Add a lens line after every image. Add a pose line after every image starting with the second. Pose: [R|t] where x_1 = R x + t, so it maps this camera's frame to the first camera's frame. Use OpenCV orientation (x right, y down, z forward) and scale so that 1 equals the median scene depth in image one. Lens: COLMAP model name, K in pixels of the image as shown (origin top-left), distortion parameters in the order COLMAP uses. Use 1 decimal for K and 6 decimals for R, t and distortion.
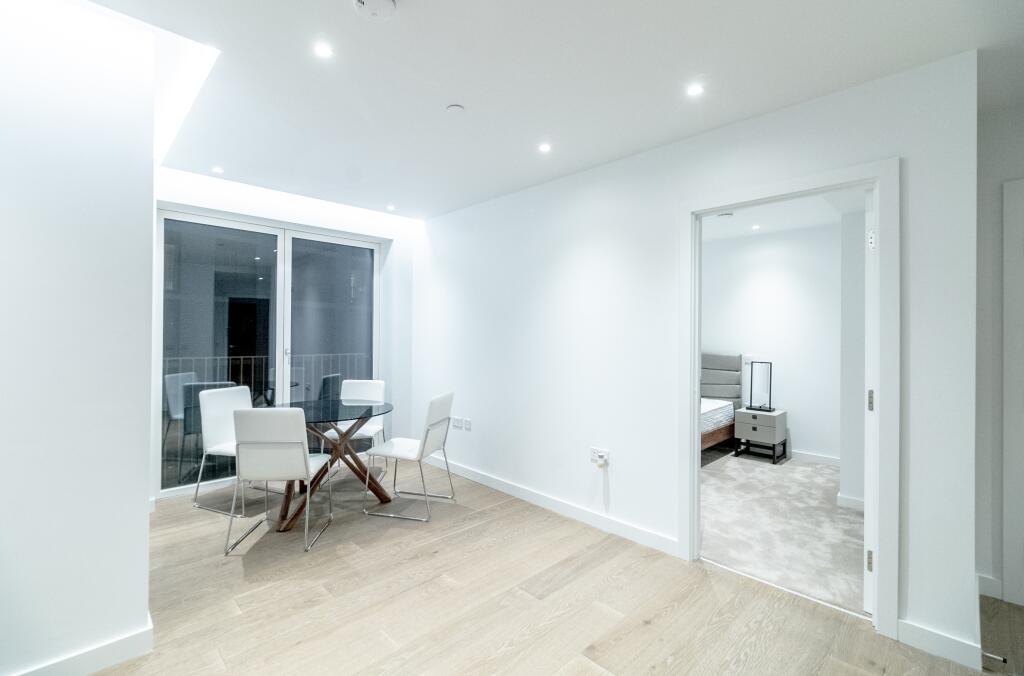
lens RADIAL K [[450.3, 0, 509.5], [0, 450.3, 330.2], [0, 0, 1]] dist [0.000579, 0.000065]
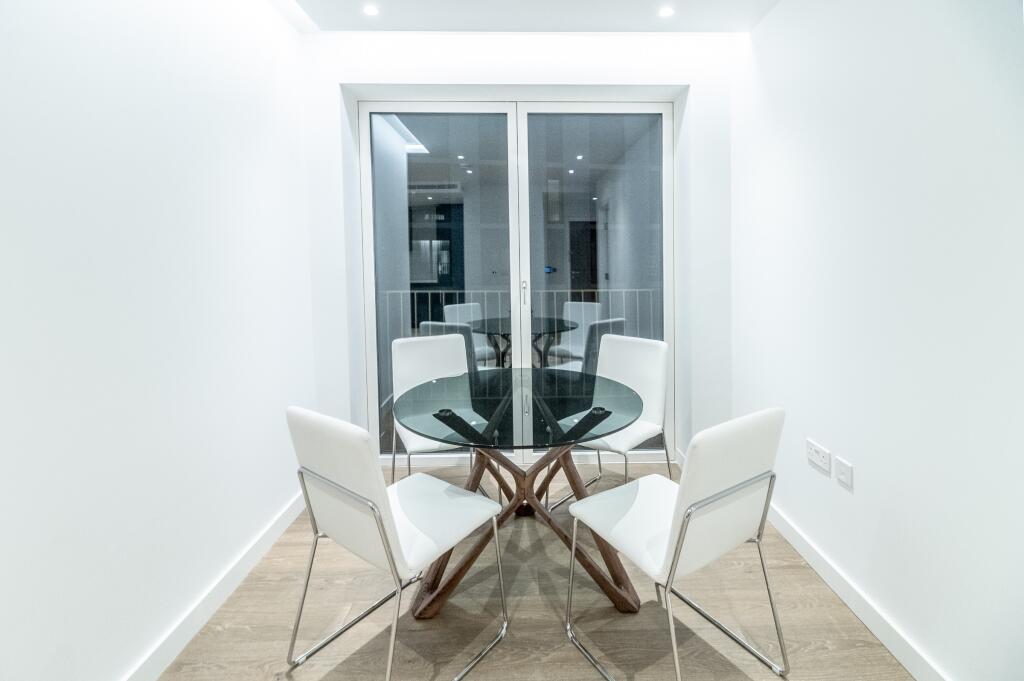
lens RADIAL K [[481.2, 0, 513.5], [0, 481.2, 265.0], [0, 0, 1]] dist [0.000906, -0.000361]
pose [[0.726557, 0.002188, -0.687103, -0.010949], [0.012492, 0.999788, 0.016392, 0.006045], [0.686993, -0.020493, 0.726375, 0.474968]]
